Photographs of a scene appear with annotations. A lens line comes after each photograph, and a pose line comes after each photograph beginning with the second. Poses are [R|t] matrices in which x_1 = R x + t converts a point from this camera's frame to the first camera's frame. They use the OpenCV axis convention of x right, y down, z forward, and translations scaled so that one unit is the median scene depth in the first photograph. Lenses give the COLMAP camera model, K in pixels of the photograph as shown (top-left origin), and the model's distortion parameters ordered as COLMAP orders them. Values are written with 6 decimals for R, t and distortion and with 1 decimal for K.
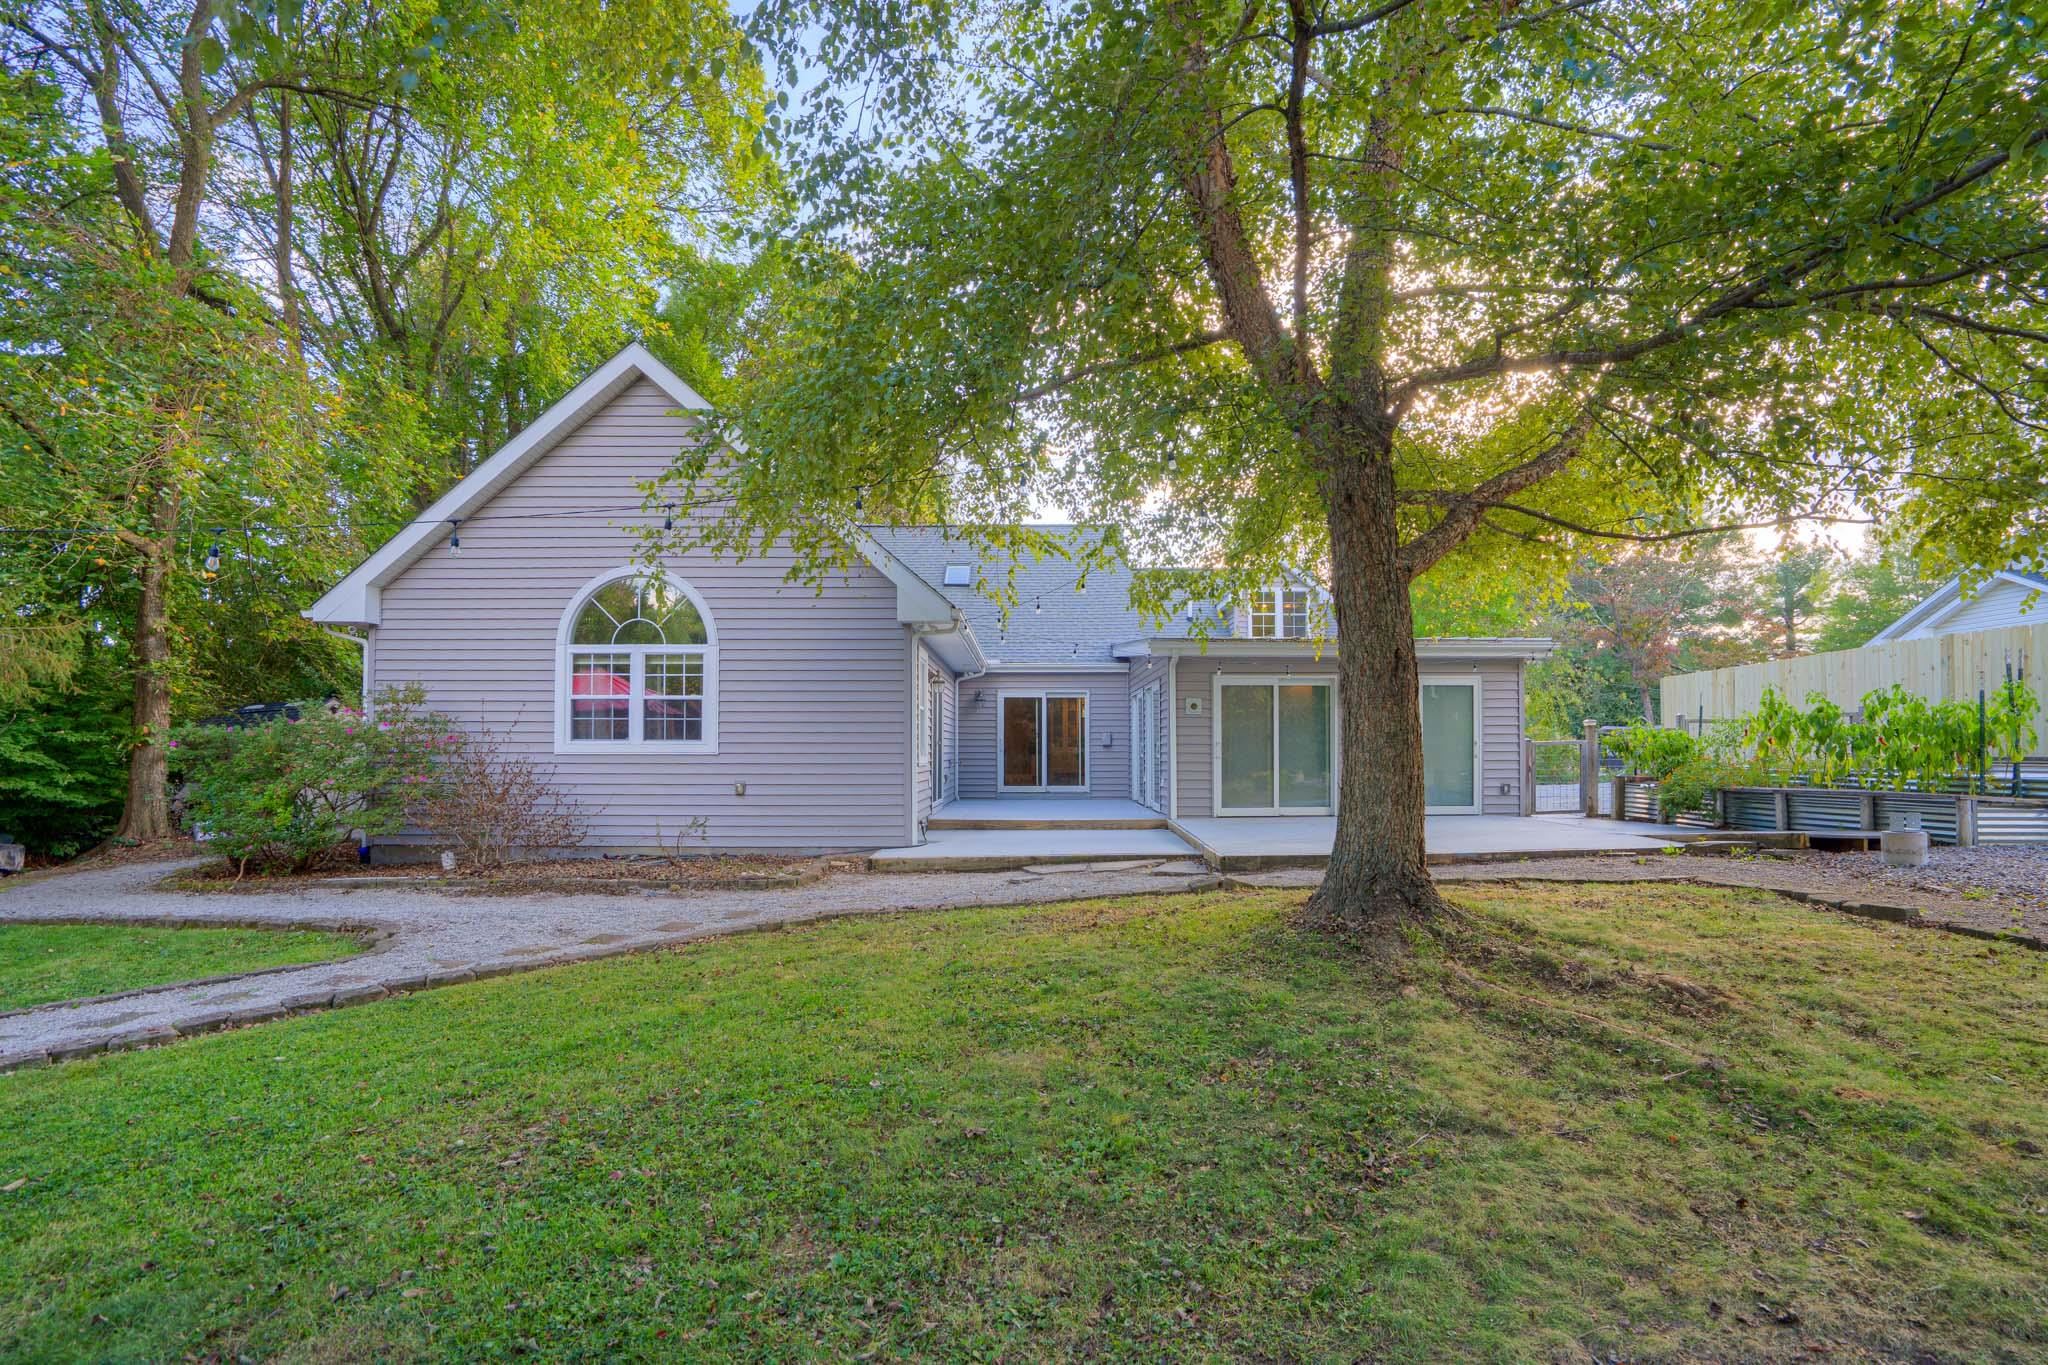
lens RADIAL K [[990.5, 0, 1059.8], [0, 990.5, 718.7], [0, 0, 1]] dist [-0.042714, 0.000158]
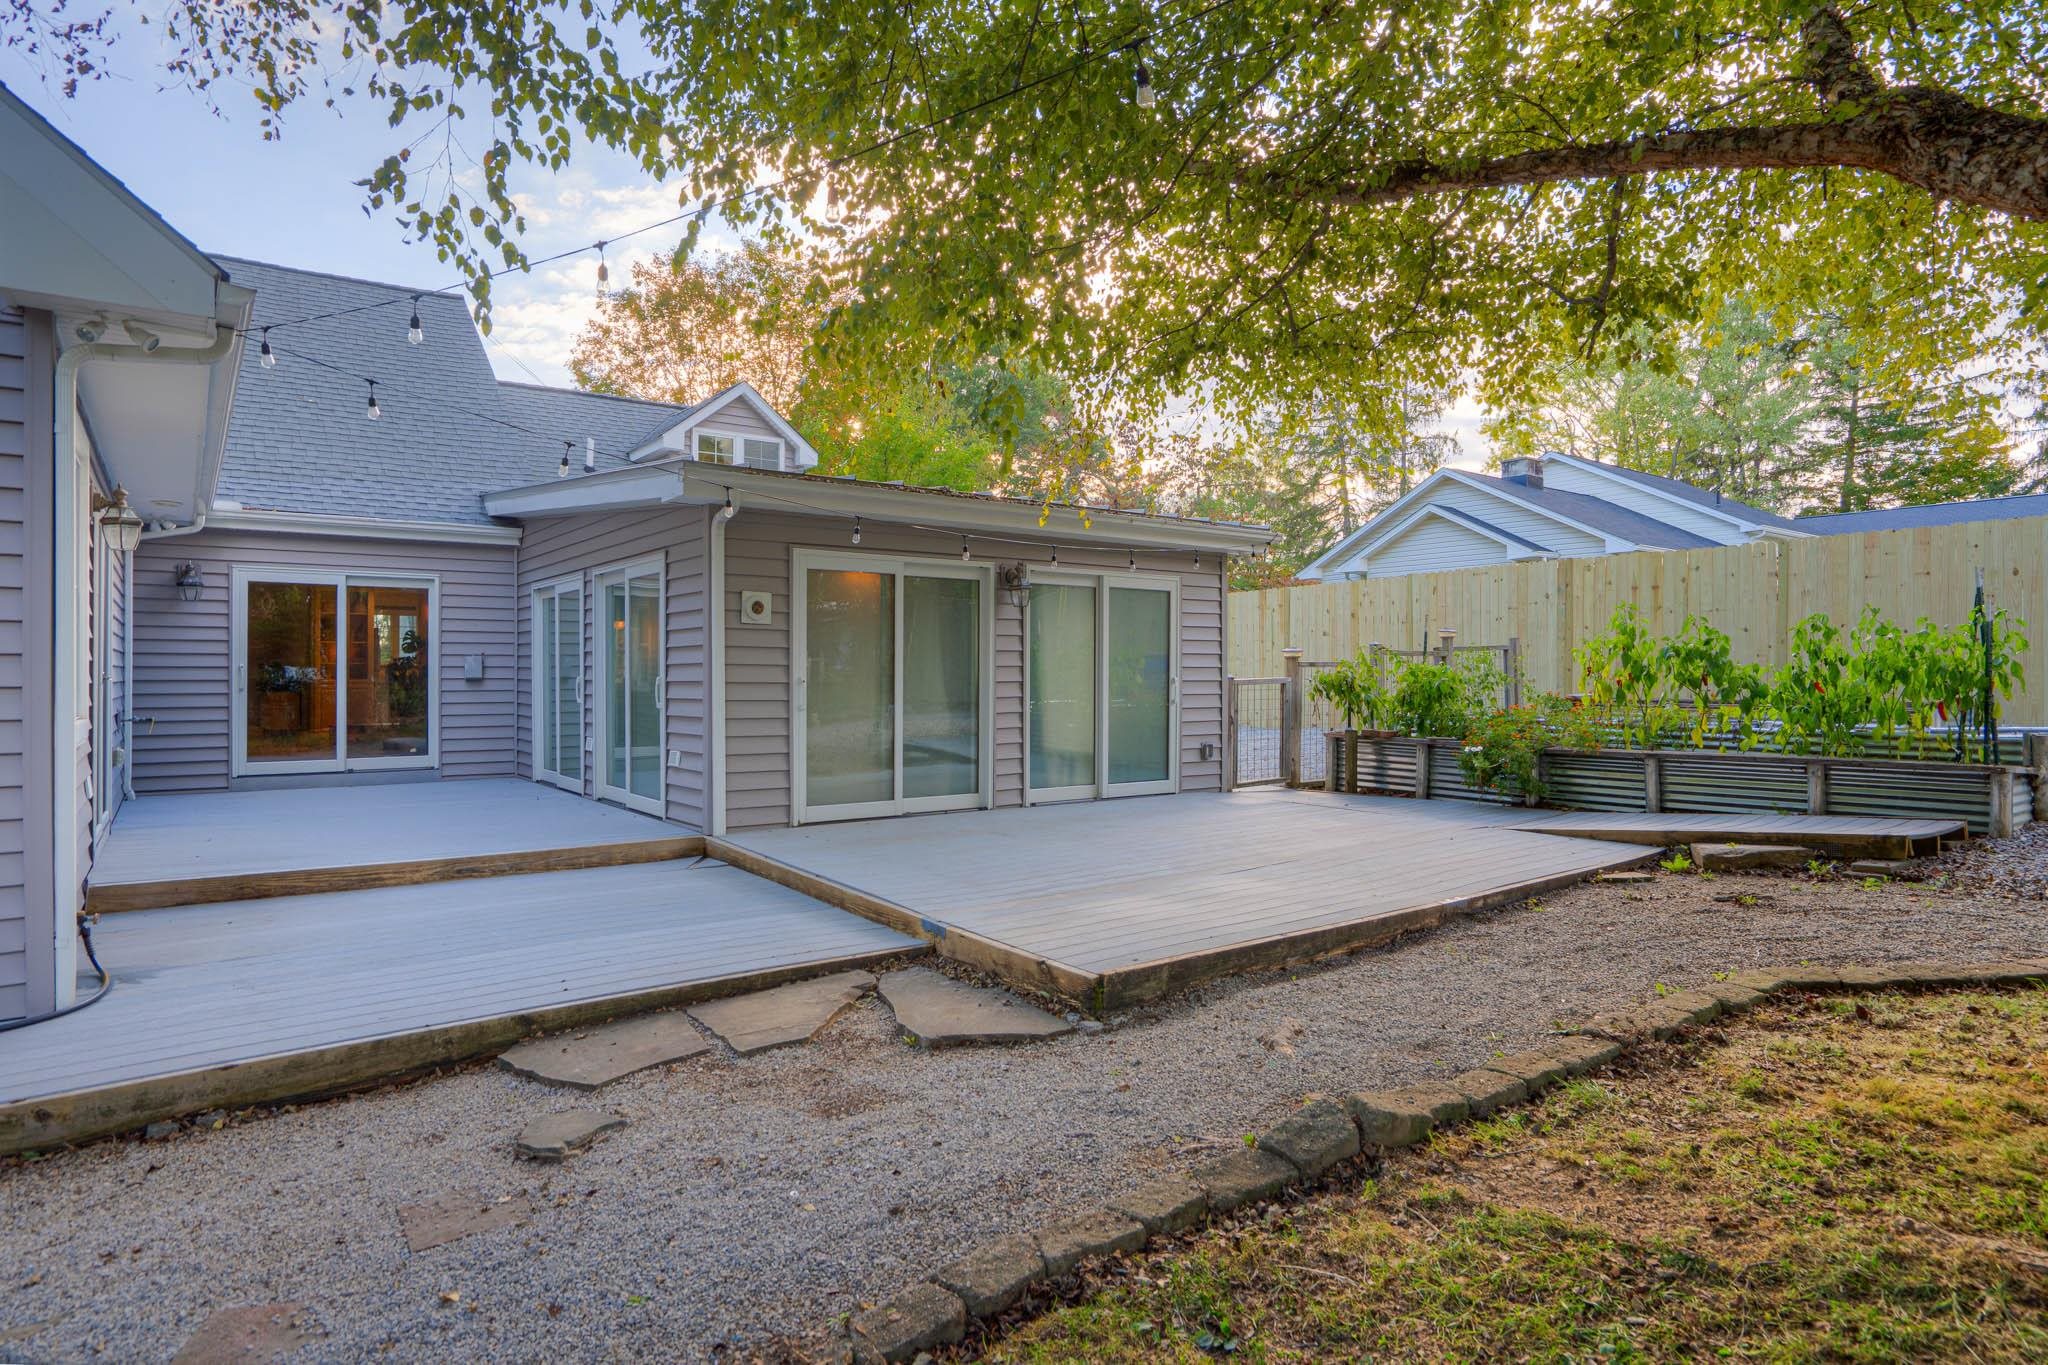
lens RADIAL K [[1142.3, 0, 1013.1], [0, 1142.3, 678.7], [0, 0, 1]] dist [-0.026991, 0.002128]
pose [[0.821337, 0.001703, 0.570440, -0.102680], [-0.021245, 0.999393, 0.027606, 0.005416], [-0.570047, -0.034792, 0.820875, 0.528242]]
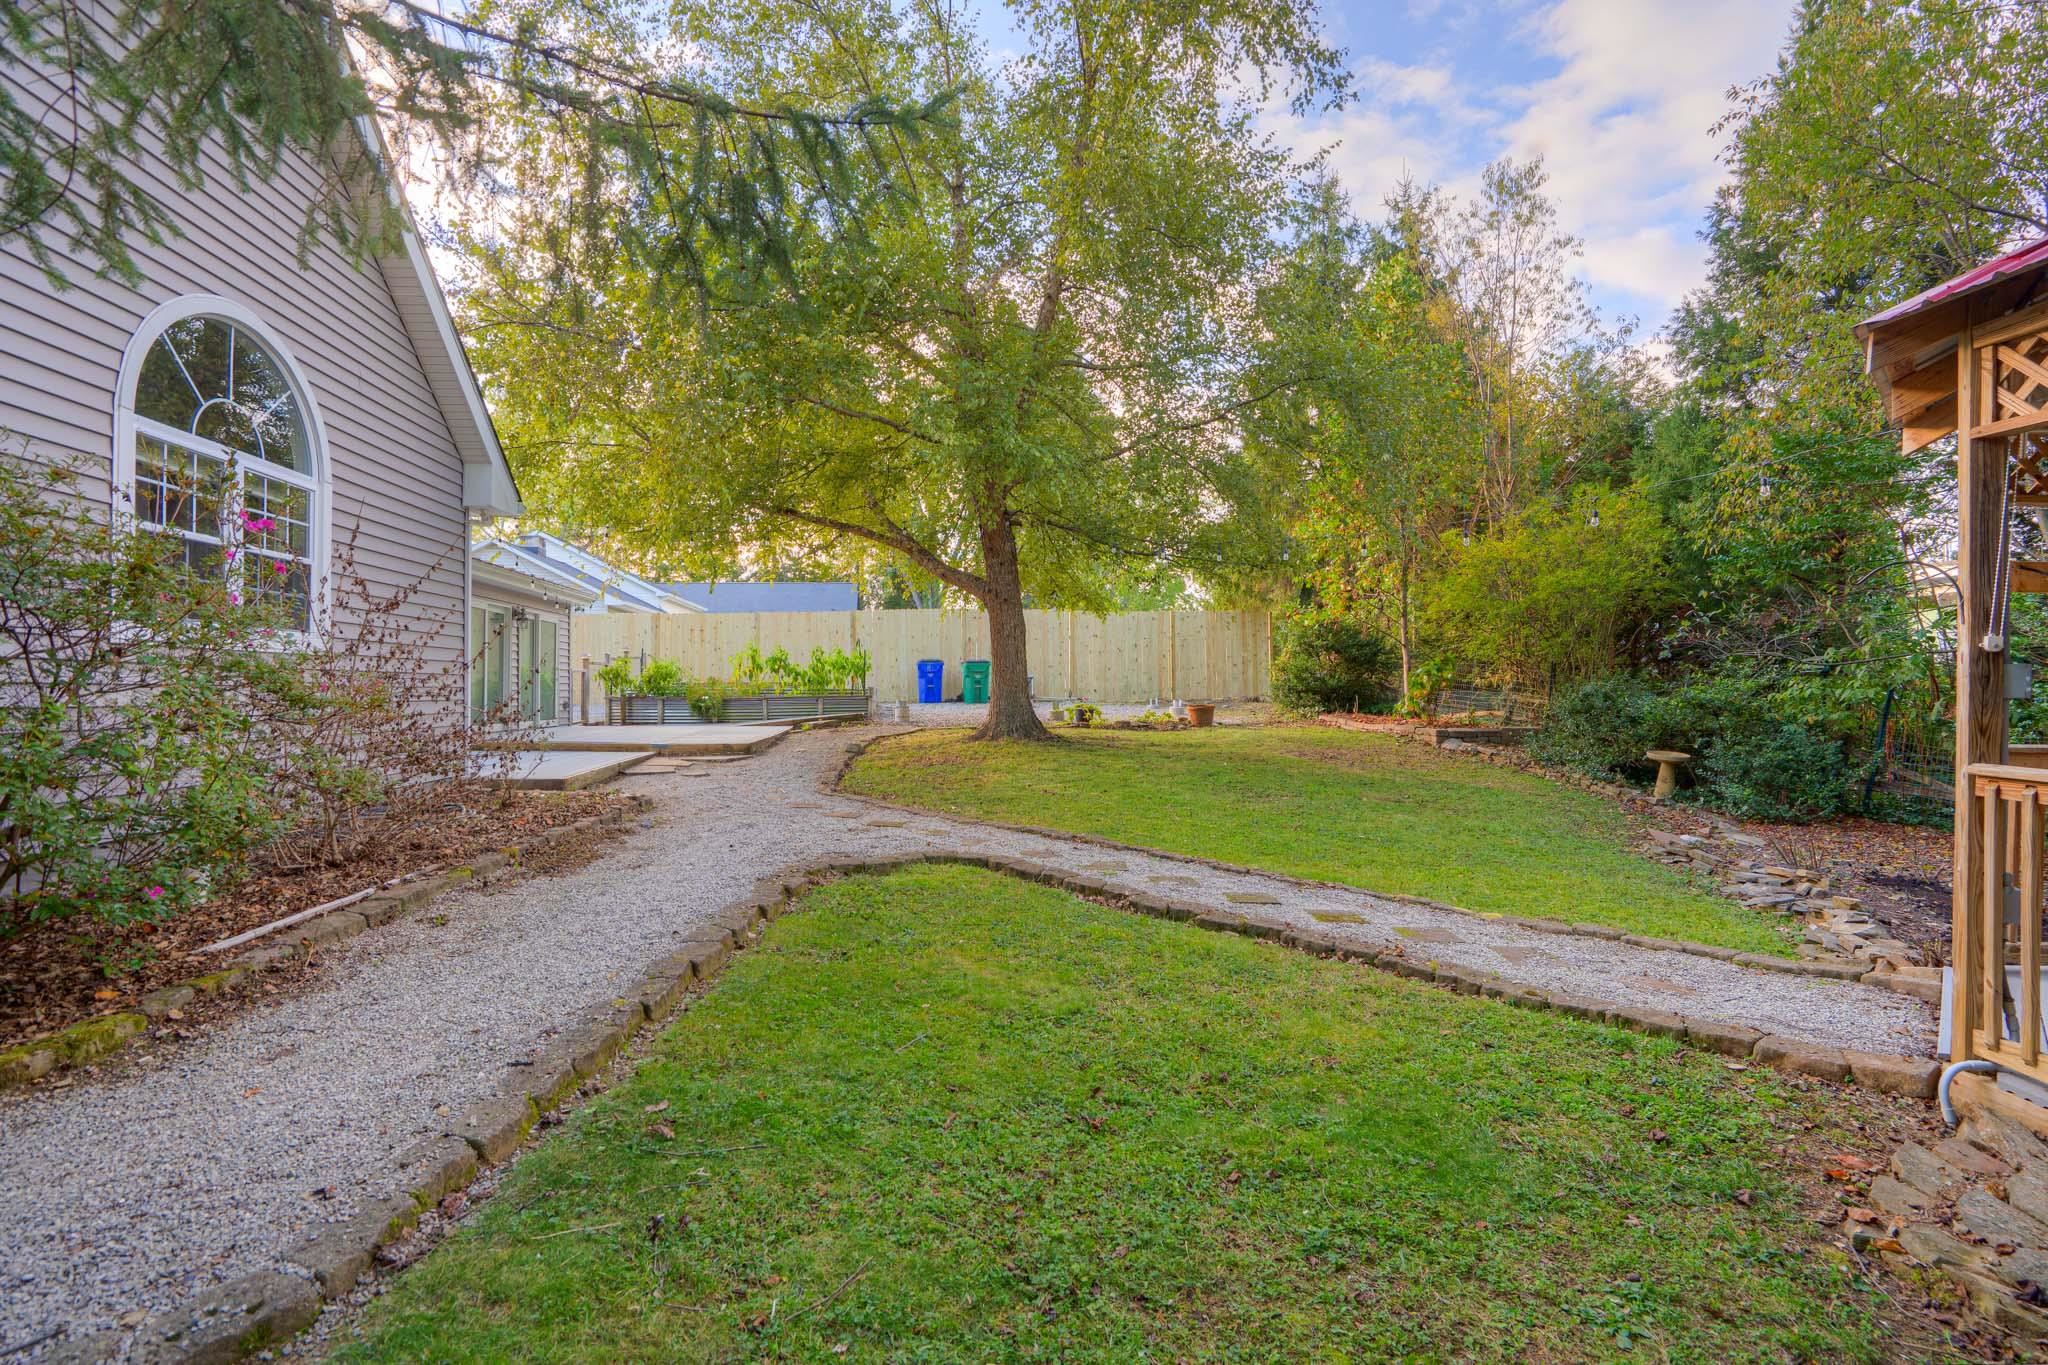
lens RADIAL K [[951.2, 0, 1004.8], [0, 951.2, 675.2], [0, 0, 1]] dist [-0.071041, 0.031902]
pose [[-0.067973, 0.017845, 0.997528, -0.966523], [-0.024950, 0.999497, -0.019580, 0.049368], [-0.997375, -0.026220, -0.067494, 0.601235]]
